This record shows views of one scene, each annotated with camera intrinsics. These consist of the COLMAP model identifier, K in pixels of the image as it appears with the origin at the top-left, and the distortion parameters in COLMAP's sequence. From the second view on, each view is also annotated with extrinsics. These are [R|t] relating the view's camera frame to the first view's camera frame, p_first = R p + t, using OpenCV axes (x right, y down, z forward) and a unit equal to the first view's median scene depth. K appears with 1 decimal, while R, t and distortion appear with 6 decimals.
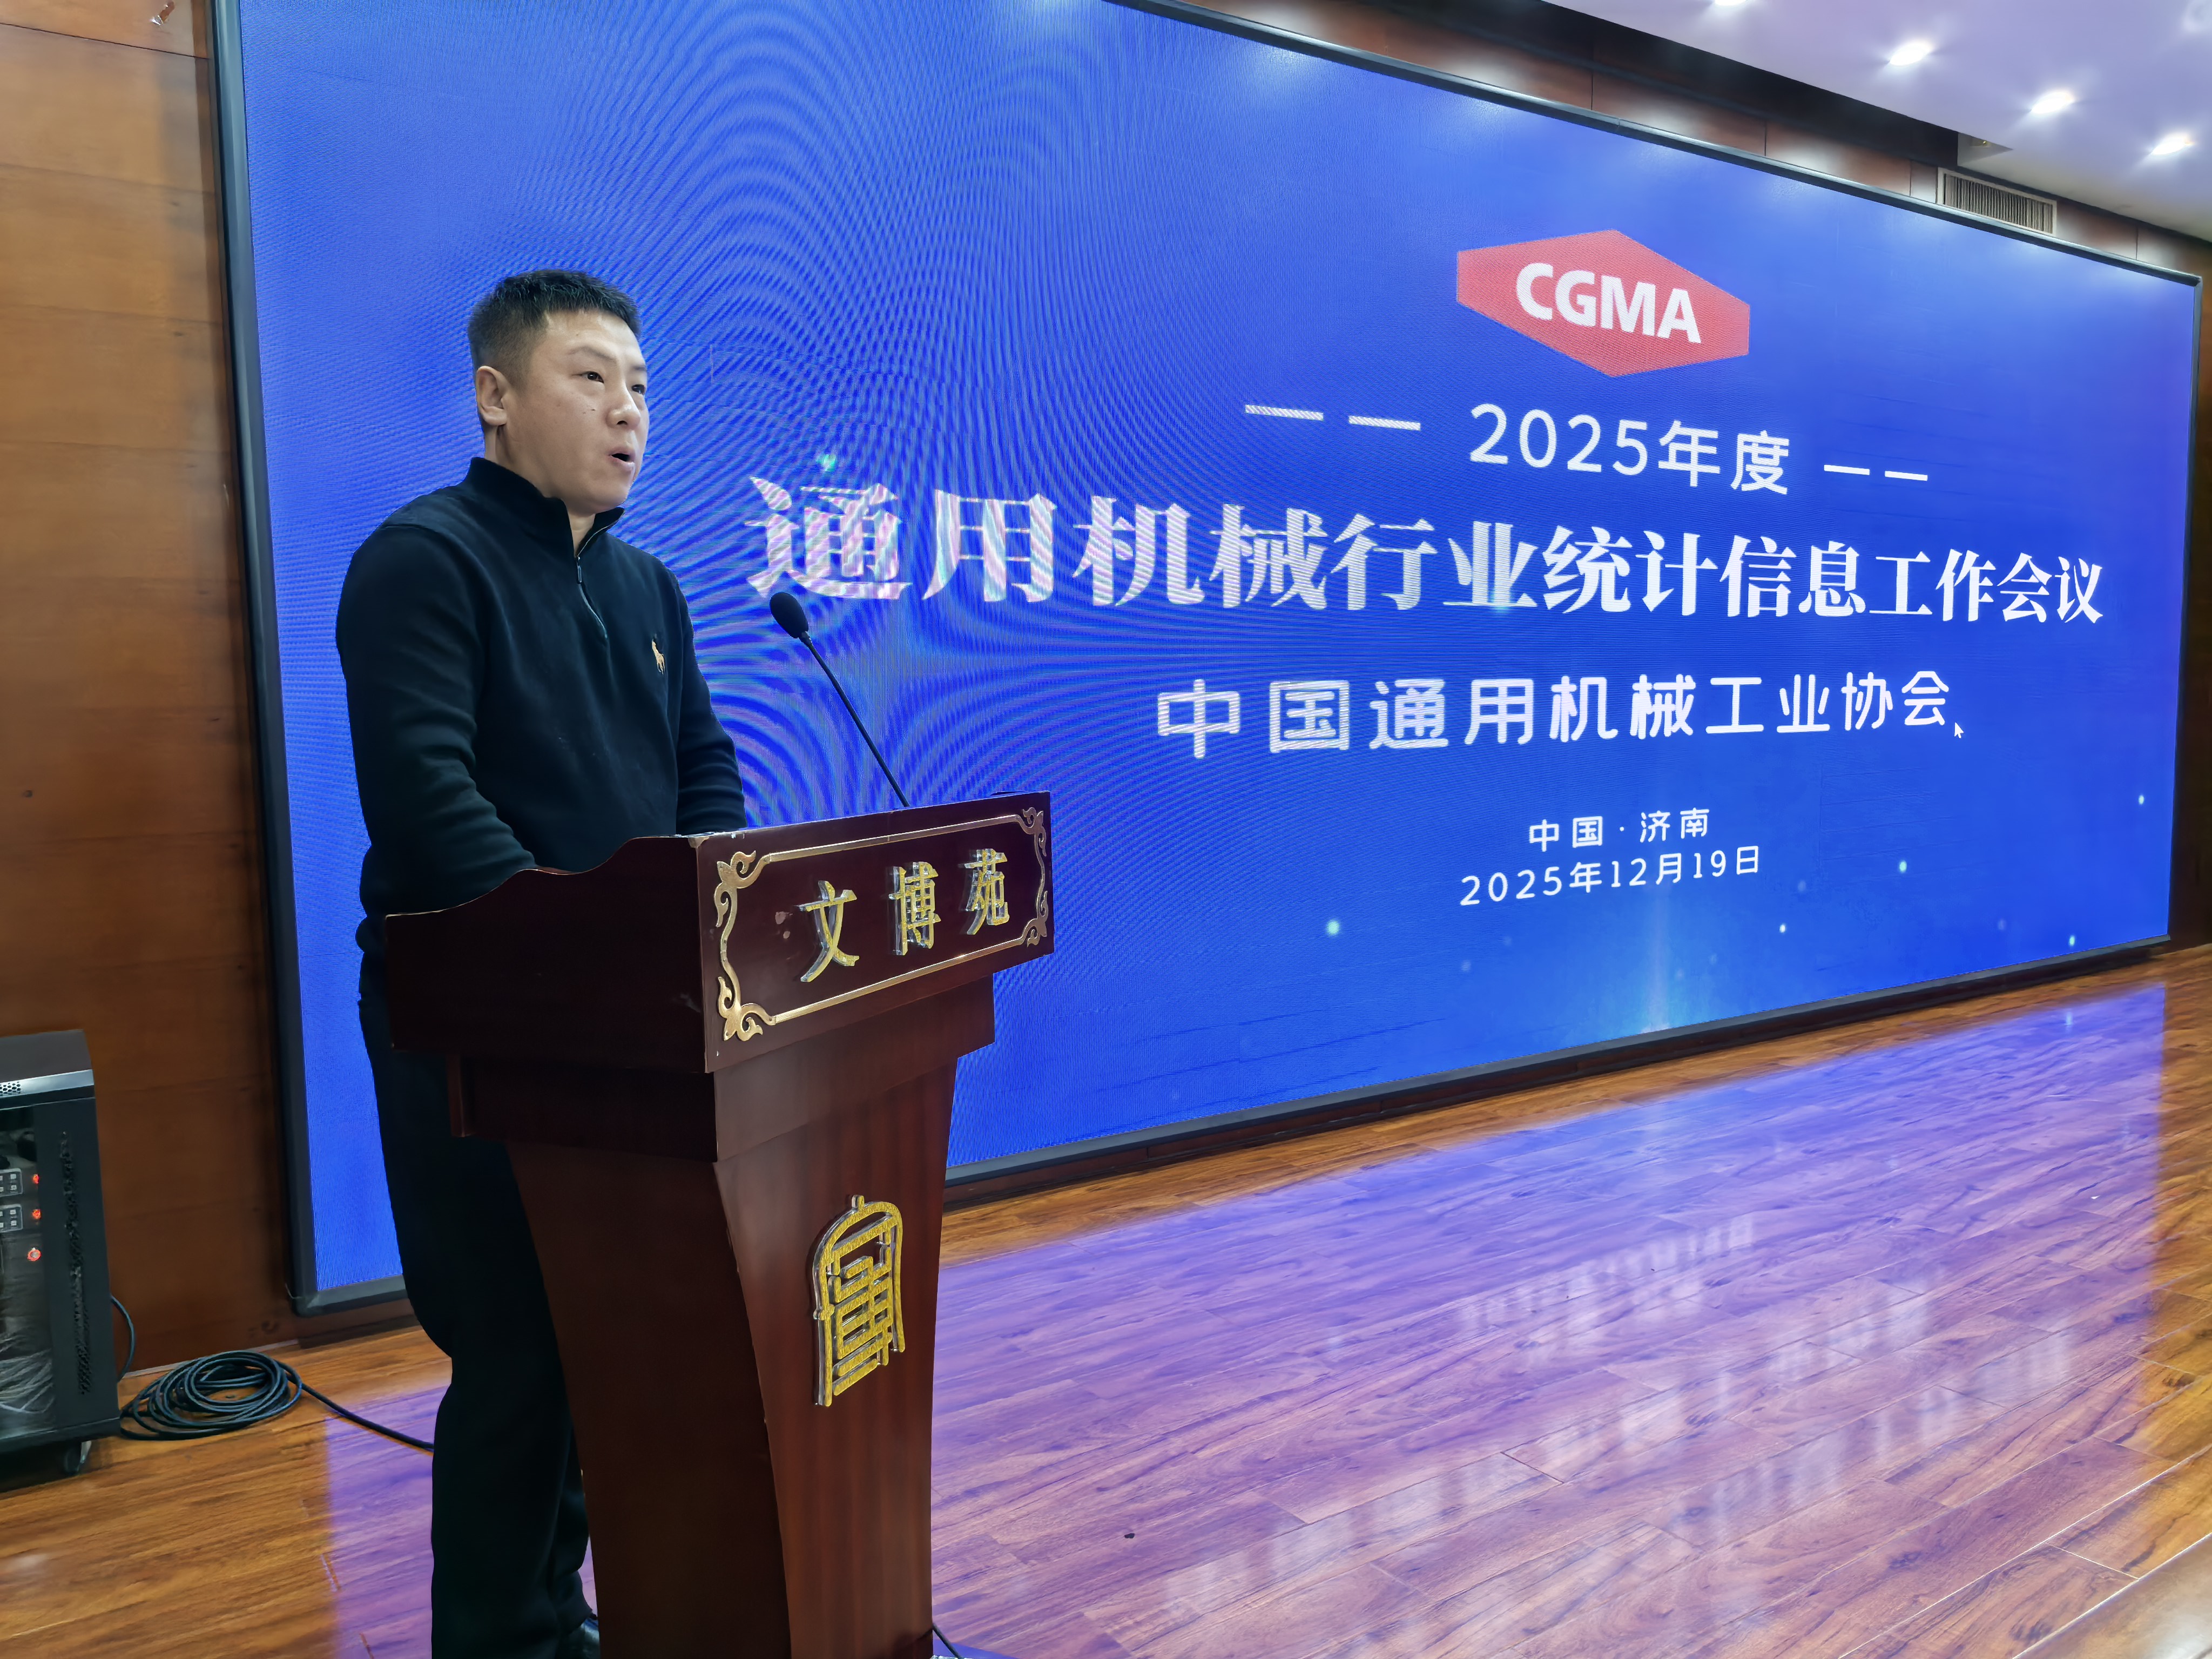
lens RADIAL K [[1653.8, 0, 1099.4], [0, 1653.8, 835.3], [0, 0, 1]] dist [-0.000487, -0.019928]
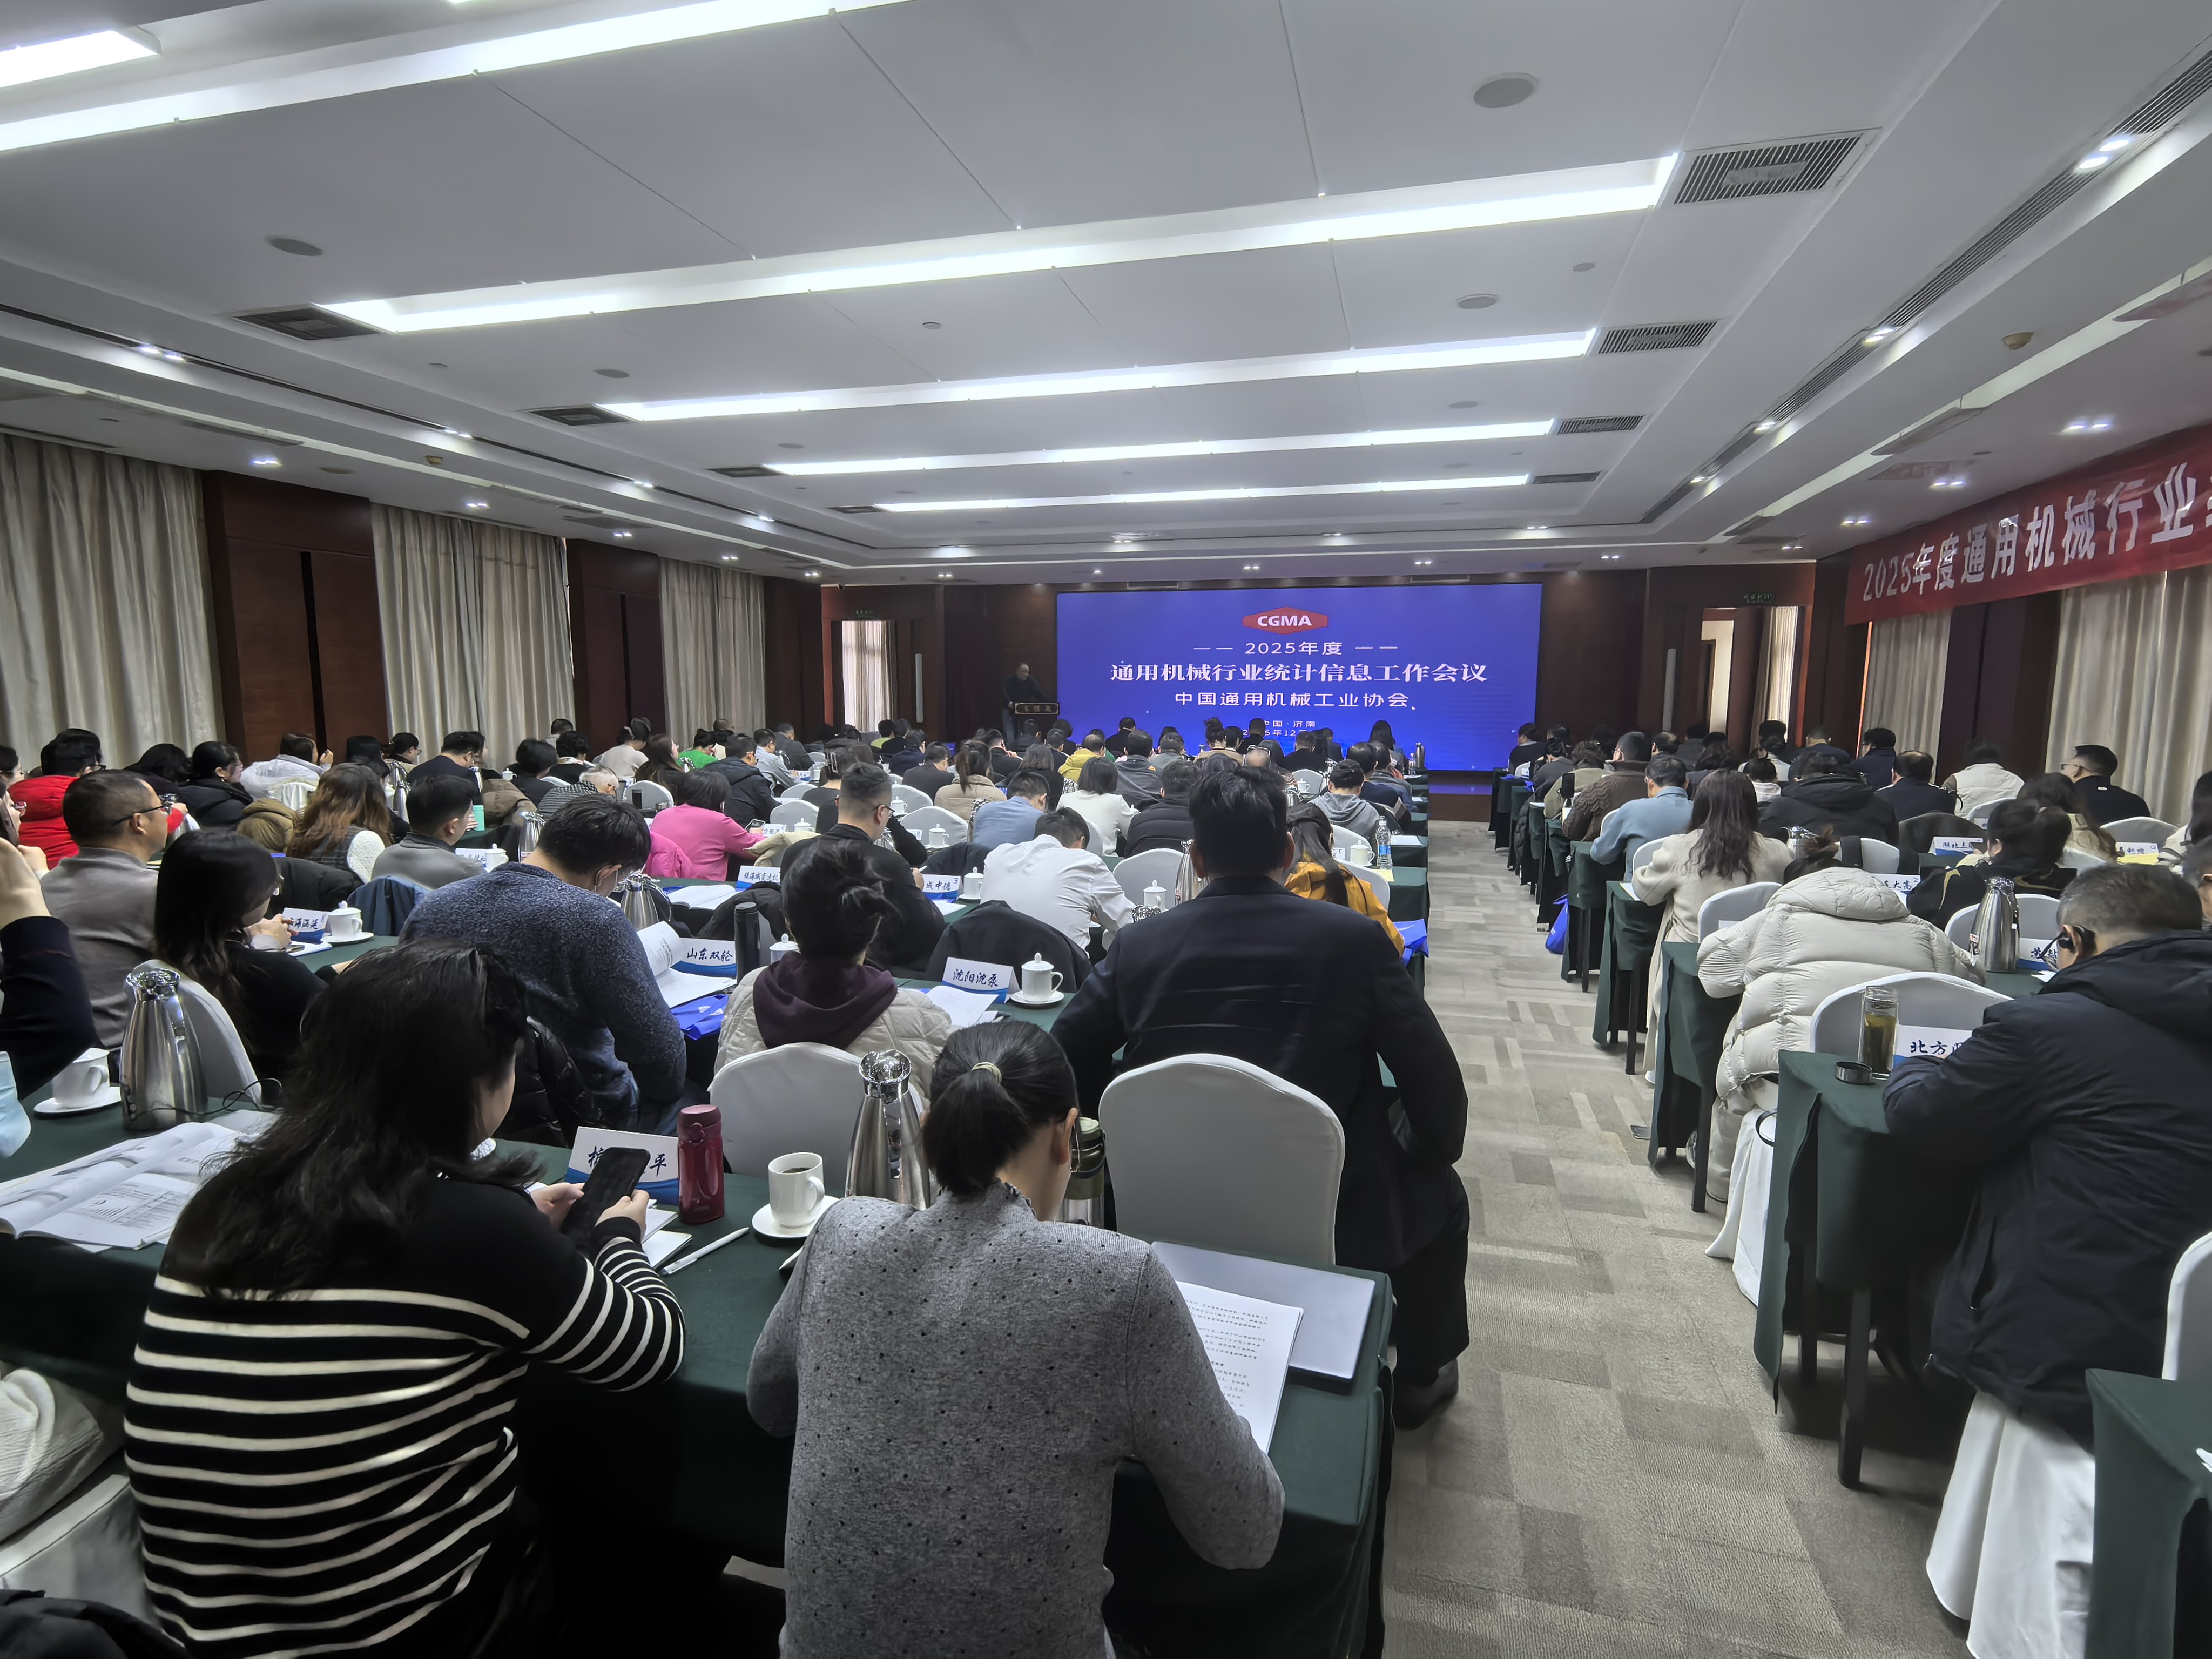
lens RADIAL K [[1100.6, 0, 1107.4], [0, 1100.6, 830.4], [0, 0, 1]] dist [-0.000763, -0.000044]
pose [[0.650502, 0.102454, -0.752562, 3.082213], [-0.087129, 0.994385, 0.060063, 0.202714], [0.754490, 0.026499, 0.655776, -1.958922]]
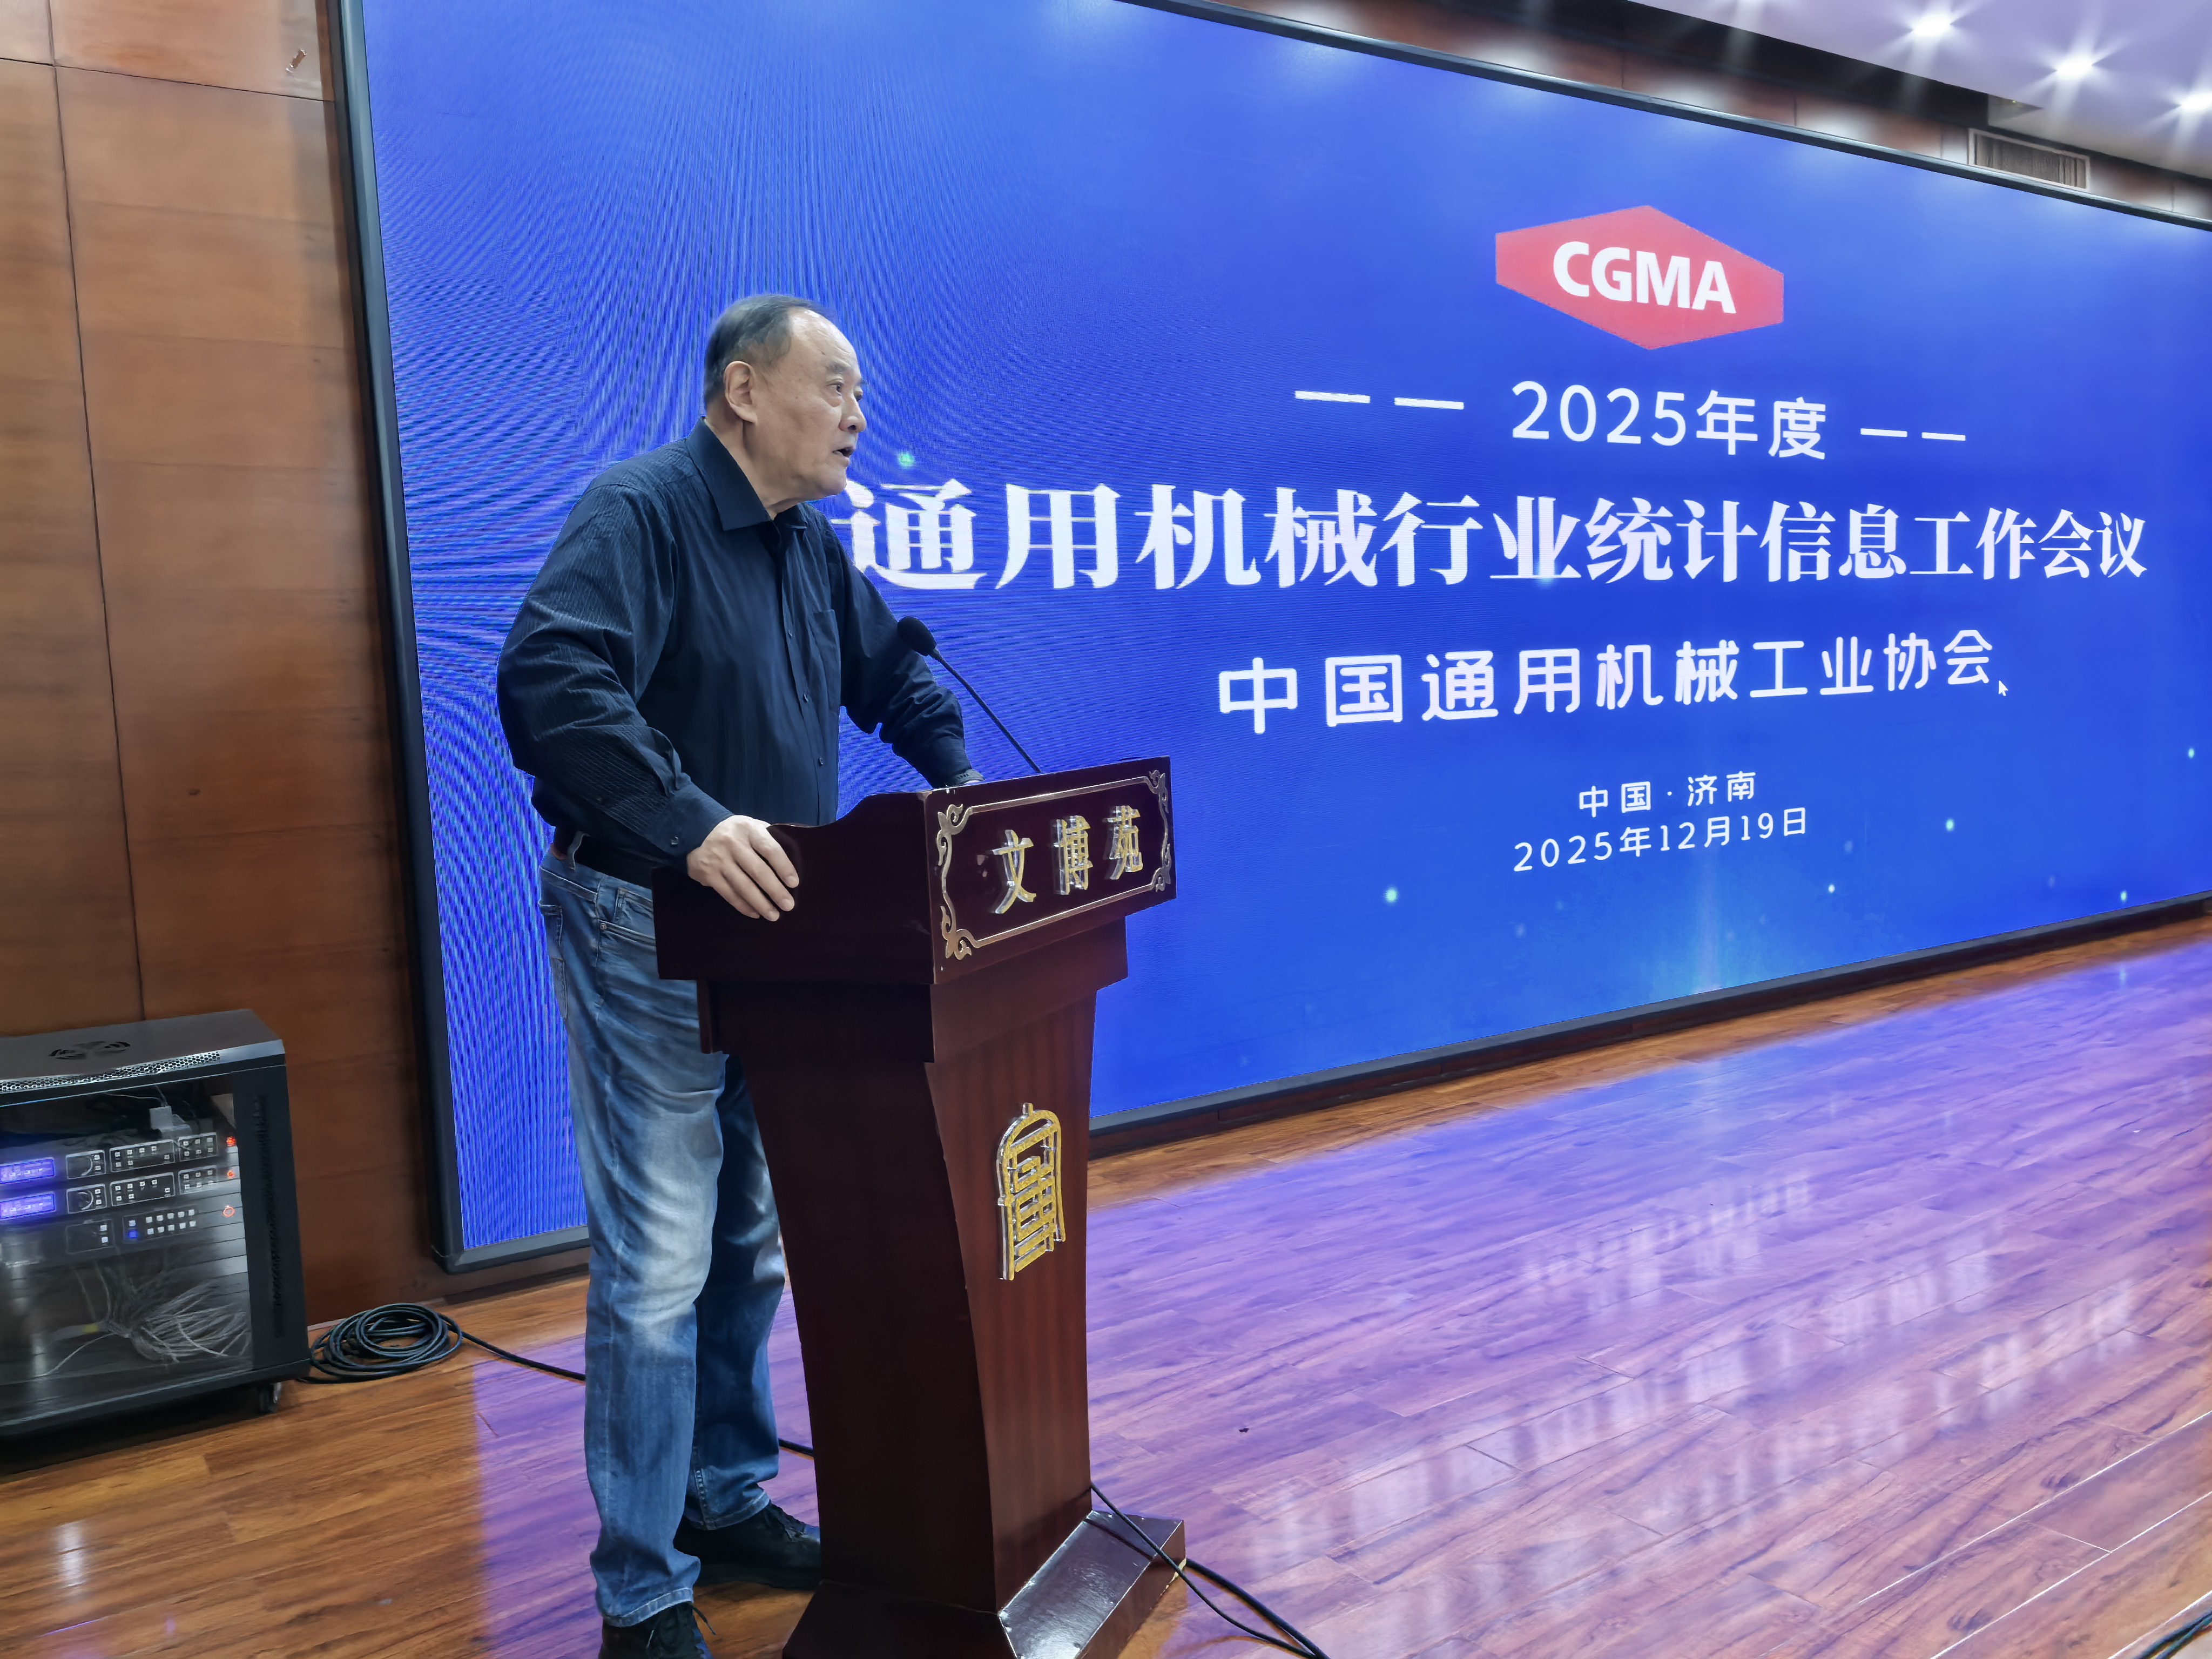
lens RADIAL K [[1736.7, 0, 1108.6], [0, 1736.7, 836.6], [0, 0, 1]] dist [0.007408, -0.019971]
pose [[0.999615, -0.027328, -0.004839, -0.030901], [0.027352, 0.999614, 0.004895, 0.009948], [0.004703, -0.005025, 0.999976, -0.089394]]
